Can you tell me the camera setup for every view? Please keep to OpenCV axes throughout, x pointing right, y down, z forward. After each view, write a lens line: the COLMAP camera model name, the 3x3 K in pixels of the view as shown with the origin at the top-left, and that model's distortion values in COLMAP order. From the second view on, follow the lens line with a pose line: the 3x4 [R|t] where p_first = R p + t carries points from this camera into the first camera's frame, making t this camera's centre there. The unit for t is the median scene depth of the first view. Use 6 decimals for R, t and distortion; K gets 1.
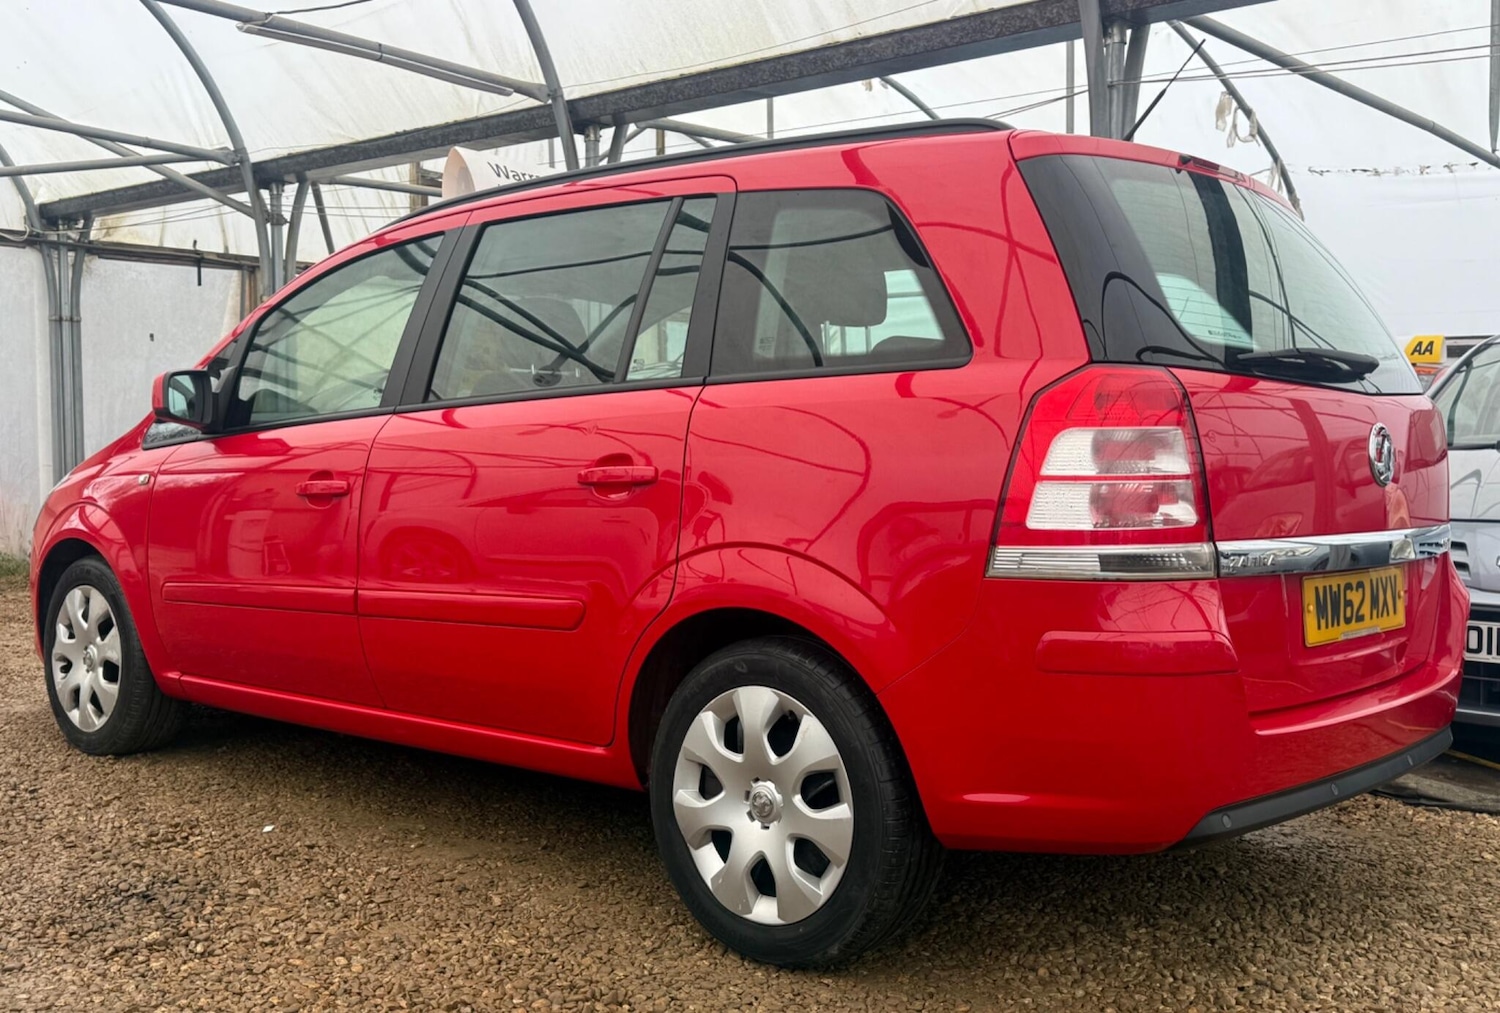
lens RADIAL K [[1508.1, 0, 747.9], [0, 1508.1, 512.0], [0, 0, 1]] dist [0.078386, 0.000000]
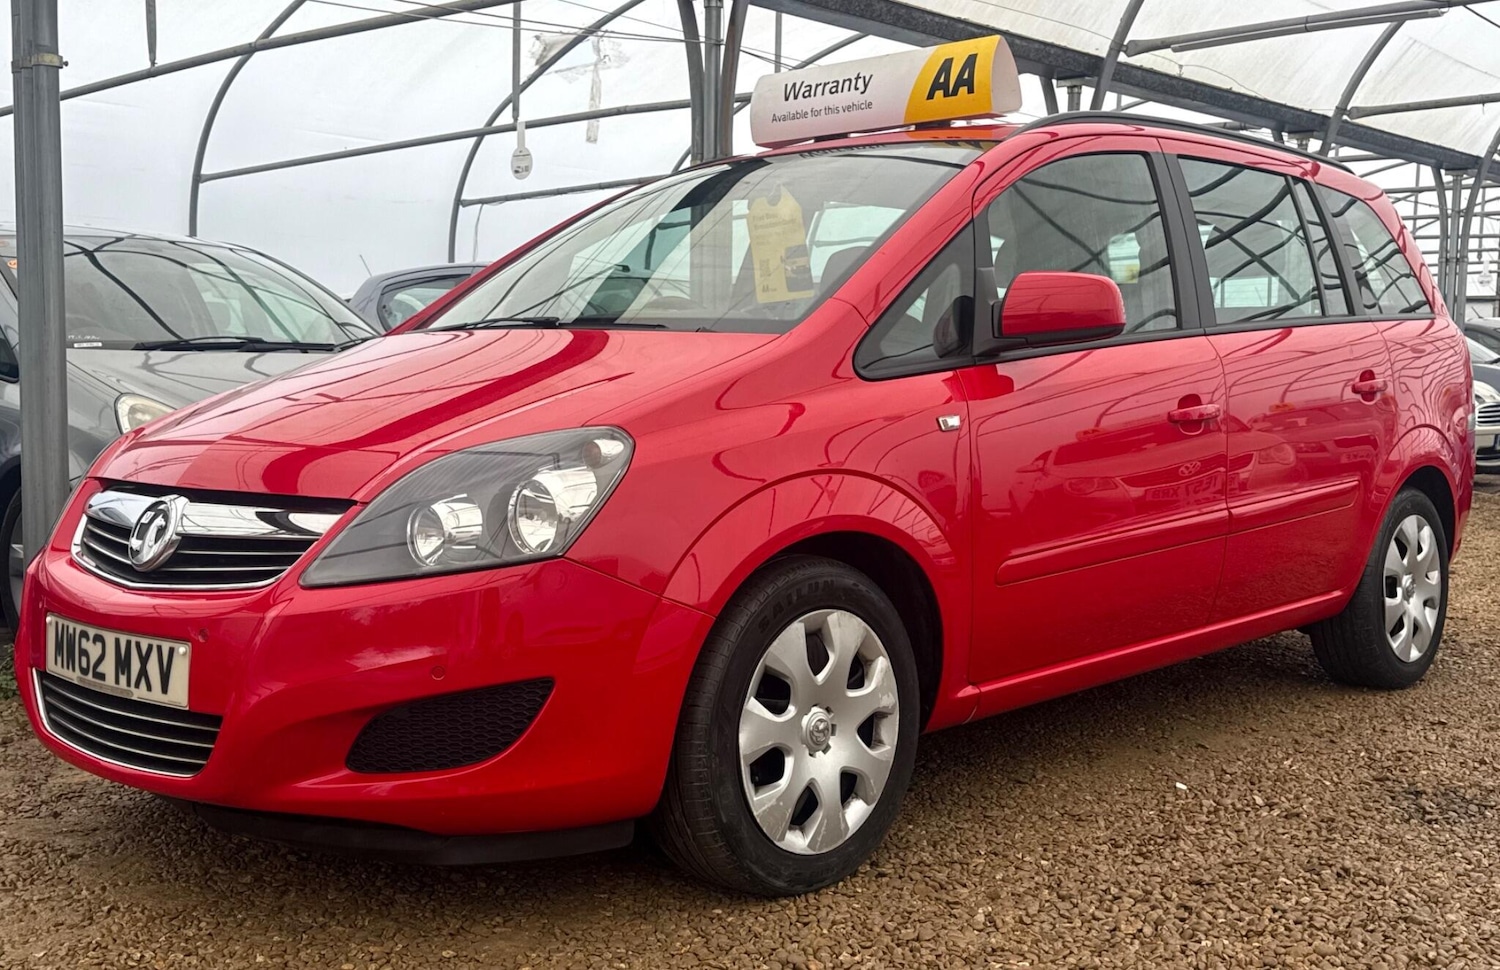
lens RADIAL K [[1597.8, 0, 725.8], [0, 1597.8, 499.5], [0, 0, 1]] dist [0.086557, 0.000000]
pose [[0.042199, -0.094982, 0.994584, -1.347549], [0.041393, 0.994782, 0.093245, -0.070141], [-0.998251, 0.037234, 0.045910, 1.290023]]
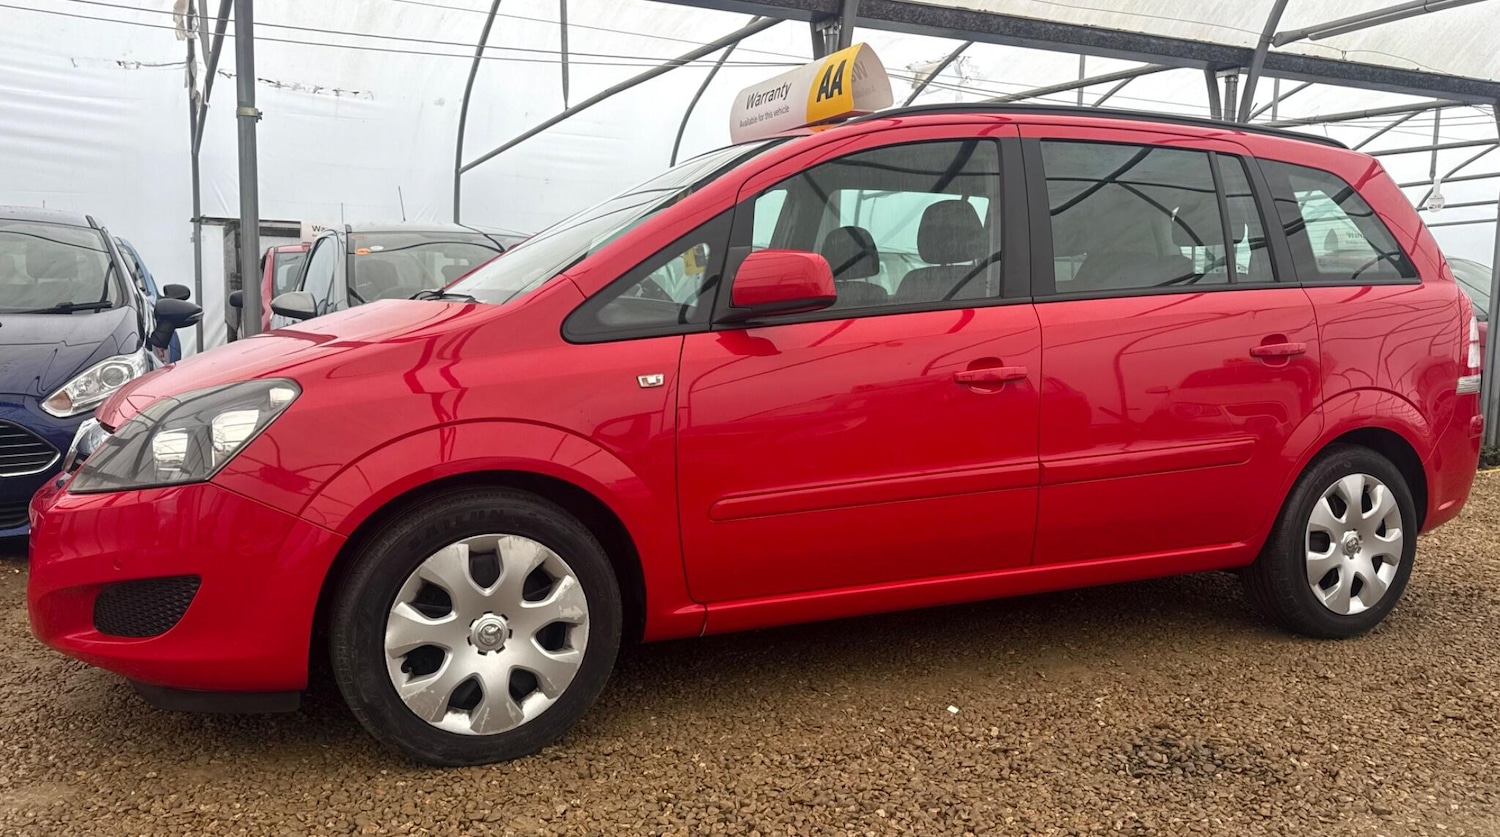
lens RADIAL K [[1174.4, 0, 738.5], [0, 1174.4, 424.5], [0, 0, 1]] dist [0.069007, -0.065387]
pose [[0.405732, -0.097100, 0.908820, -1.132914], [0.036839, 0.995270, 0.089891, -0.062731], [-0.913249, -0.002991, 0.407390, 0.853777]]
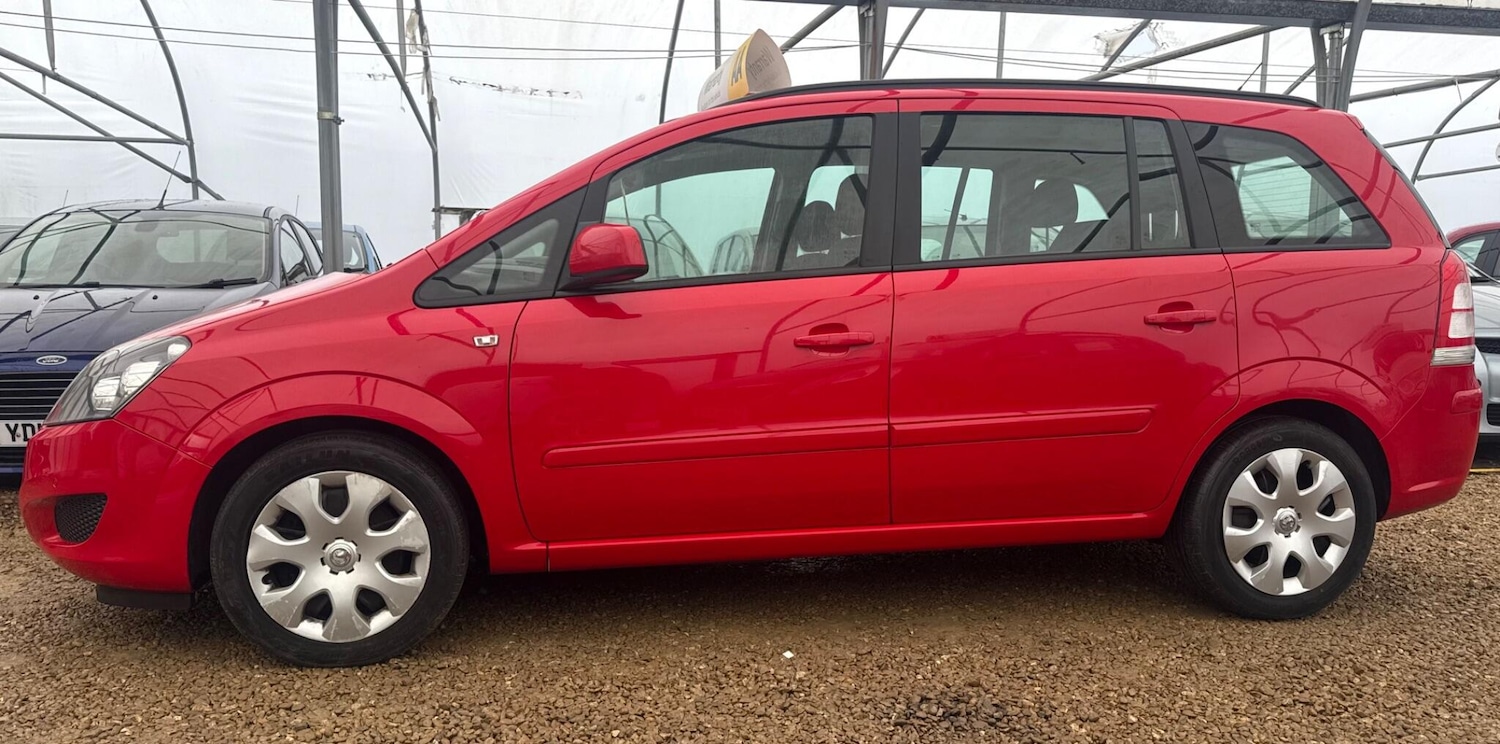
lens RADIAL K [[1130.6, 0, 735.7], [0, 1130.6, 396.9], [0, 0, 1]] dist [0.078159, -0.070362]
pose [[0.614990, -0.086430, 0.783784, -1.006679], [0.038500, 0.996081, 0.079632, -0.043555], [-0.787594, -0.018797, 0.615907, 0.565349]]
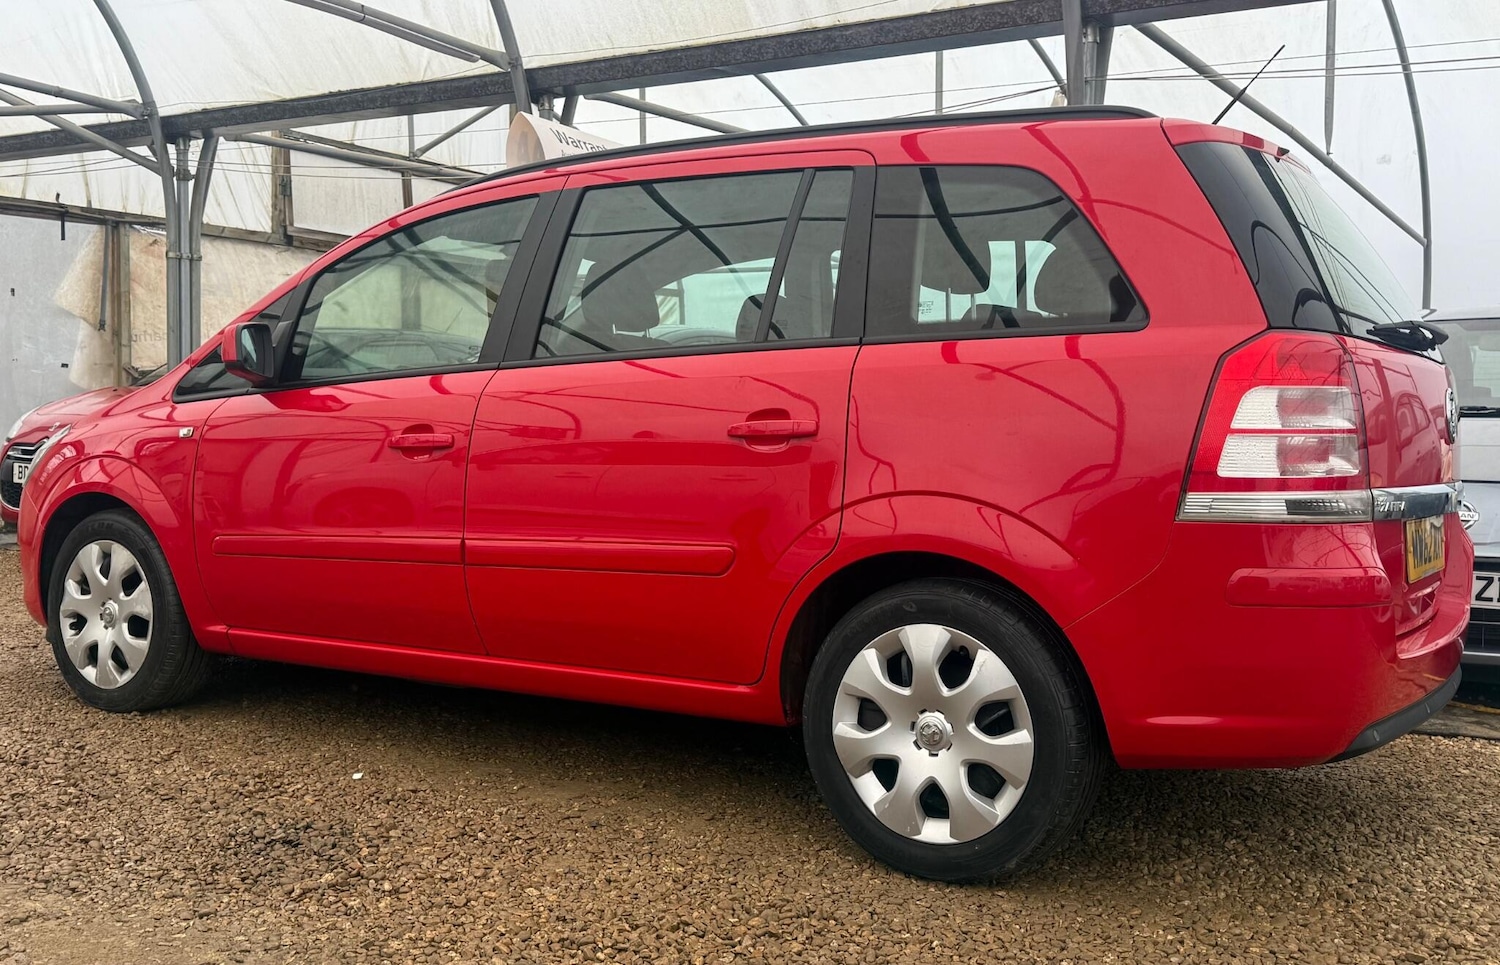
lens RADIAL K [[1465.1, 0, 743.6], [0, 1465.1, 480.7], [0, 0, 1]] dist [0.072743, 0.000000]
pose [[0.987705, 0.004132, 0.156278, -0.226470], [-0.004114, 0.999991, -0.000442, 0.010978], [-0.156278, -0.000206, 0.987713, -0.011684]]
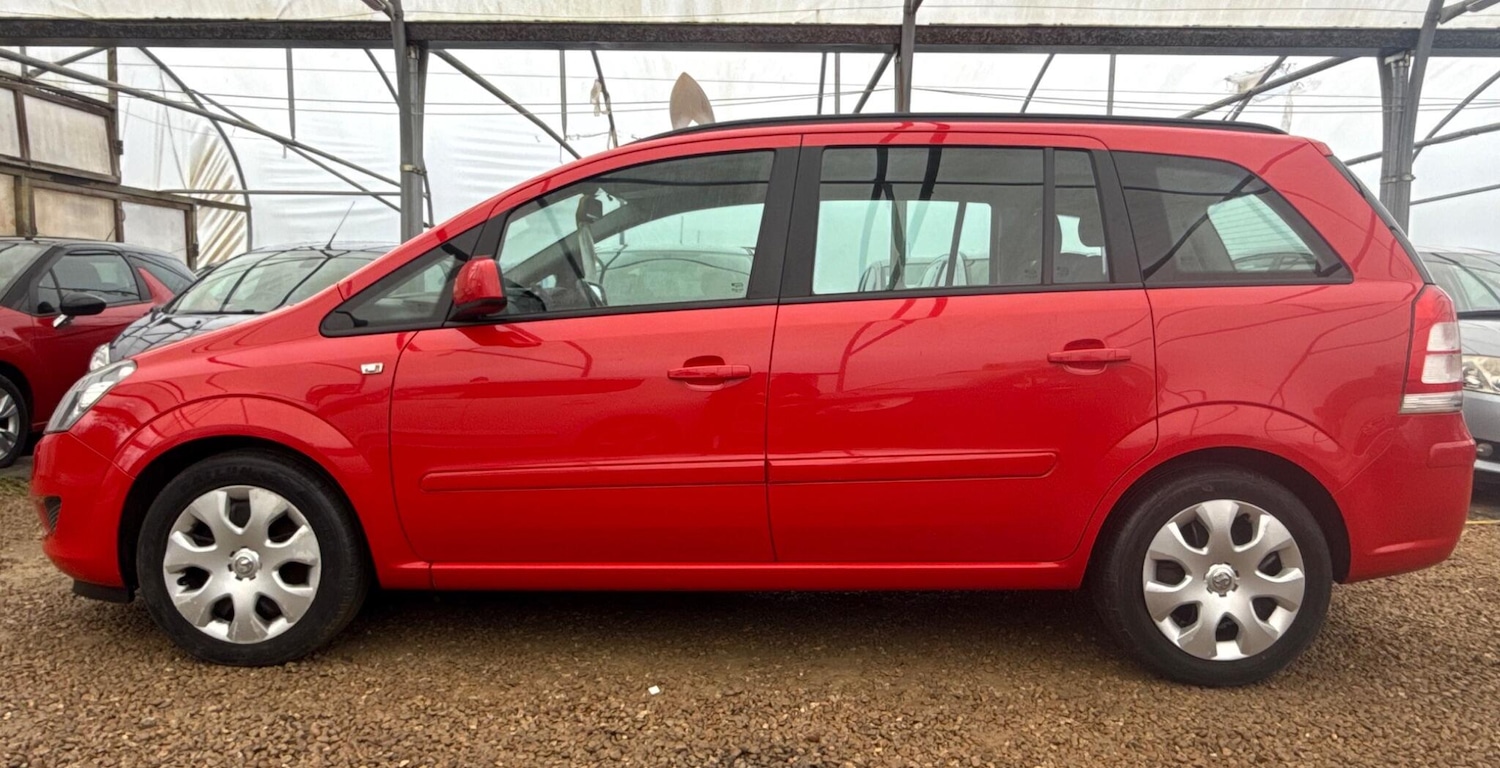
lens RADIAL K [[1001.5, 0, 736.0], [0, 1001.5, 359.5], [0, 0, 1]] dist [-0.009290, 0.017688]
pose [[0.762560, -0.036110, 0.645909, -0.757085], [0.027873, 0.999348, 0.022962, -0.042270], [-0.646317, 0.000494, 0.763069, 0.447785]]
